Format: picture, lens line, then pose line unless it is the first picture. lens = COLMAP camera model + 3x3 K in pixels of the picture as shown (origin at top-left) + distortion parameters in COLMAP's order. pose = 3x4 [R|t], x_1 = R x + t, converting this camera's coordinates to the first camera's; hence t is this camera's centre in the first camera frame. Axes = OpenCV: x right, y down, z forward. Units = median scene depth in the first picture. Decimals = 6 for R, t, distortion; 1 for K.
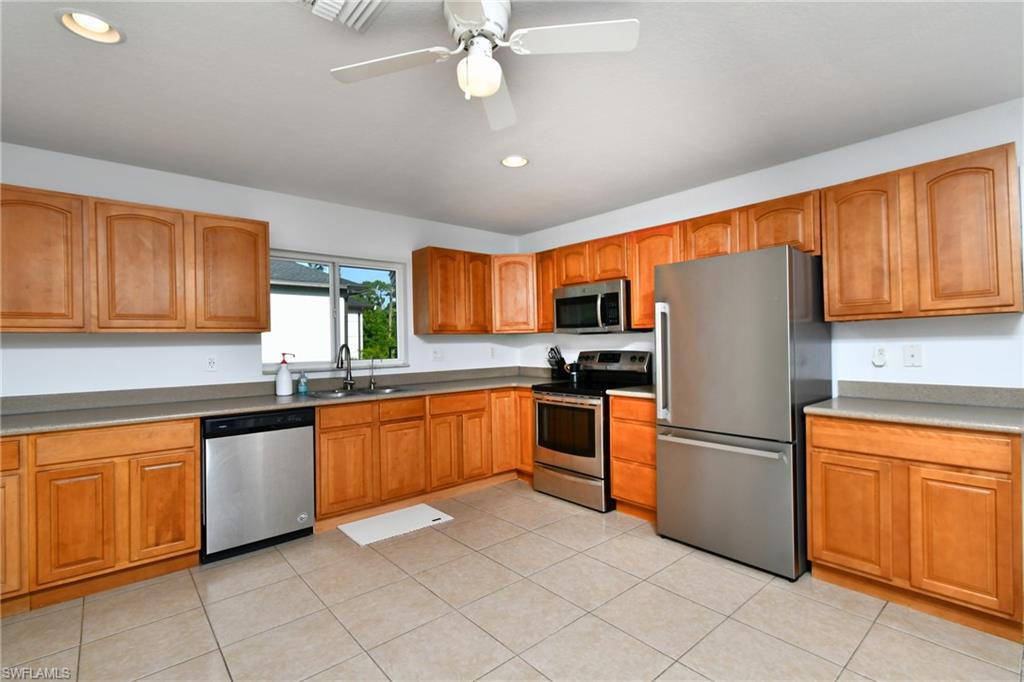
lens RADIAL K [[469.0, 0, 518.6], [0, 469.0, 341.1], [0, 0, 1]] dist [0.004729, 0.000282]
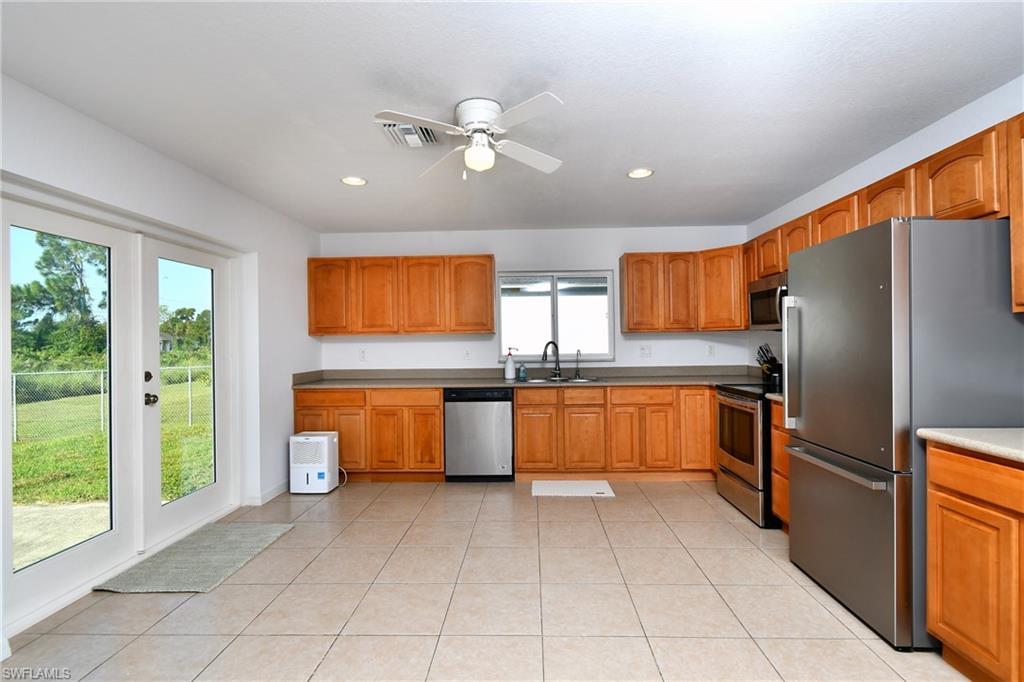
lens RADIAL K [[479.8, 0, 517.4], [0, 479.8, 341.2], [0, 0, 1]] dist [-0.000466, -0.000030]
pose [[0.732309, 0.004469, -0.680958, 0.468860], [0.003220, 0.999945, 0.010026, -0.007656], [0.680965, -0.009535, 0.732254, -0.003426]]
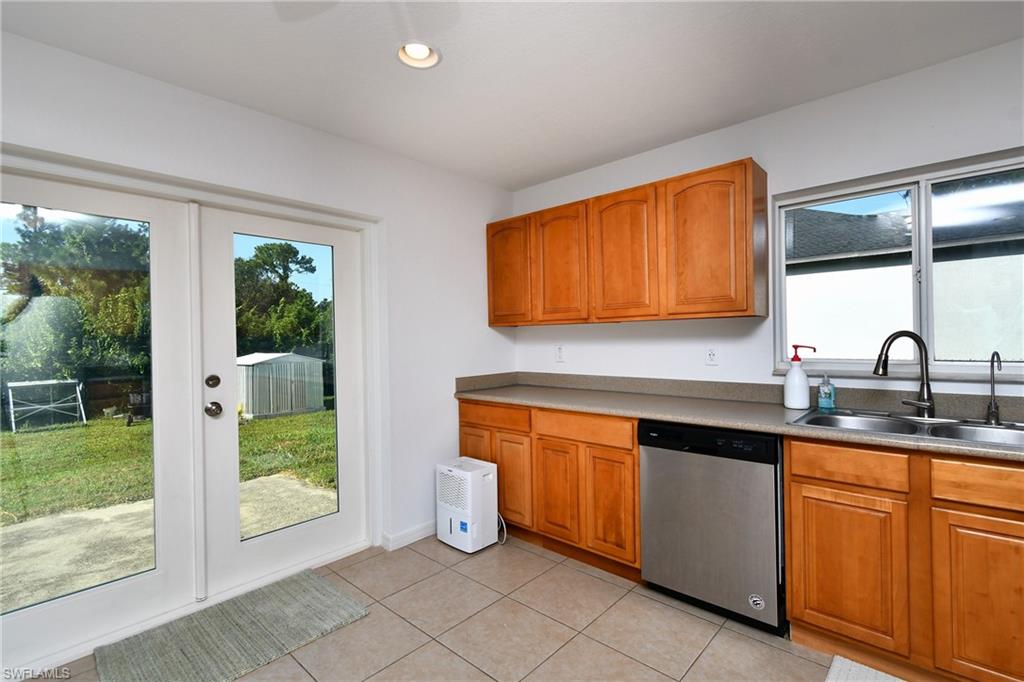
lens RADIAL K [[469.0, 0, 518.6], [0, 469.0, 341.1], [0, 0, 1]] dist [0.004729, 0.000282]
pose [[0.110489, 0.021467, -0.993646, 0.120021], [0.020306, 0.999509, 0.023851, -0.003823], [0.993670, -0.022813, 0.109998, 0.542293]]
